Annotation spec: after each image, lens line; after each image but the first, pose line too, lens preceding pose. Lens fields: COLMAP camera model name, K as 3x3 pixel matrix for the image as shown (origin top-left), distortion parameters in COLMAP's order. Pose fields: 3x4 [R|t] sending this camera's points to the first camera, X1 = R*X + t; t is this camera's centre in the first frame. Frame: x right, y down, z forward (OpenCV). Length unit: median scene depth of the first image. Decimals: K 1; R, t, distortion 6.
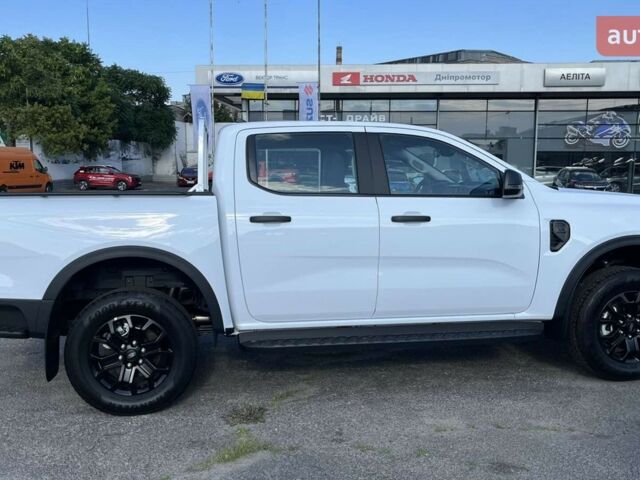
lens RADIAL K [[648.3, 0, 319.6], [0, 648.3, 241.5], [0, 0, 1]] dist [0.021494, 0.000000]
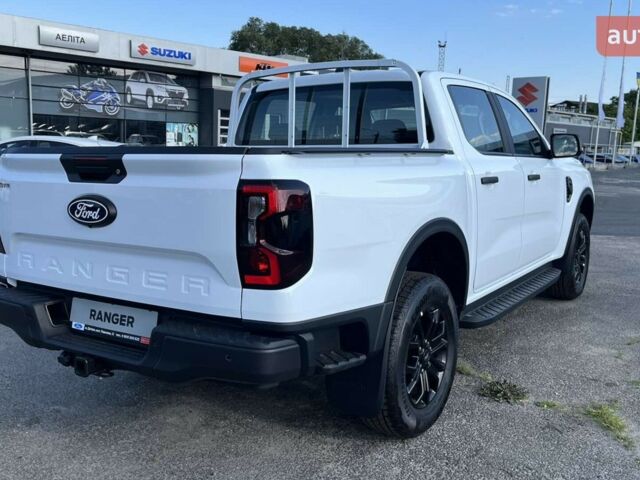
lens RADIAL K [[648.3, 0, 319.0], [0, 648.3, 238.9], [0, 0, 1]] dist [0.021494, 0.000000]
pose [[0.663683, -0.087300, 0.742902, -0.106287], [0.052163, 0.996150, 0.070459, -0.003288], [-0.746193, -0.008010, 0.665682, 0.064442]]
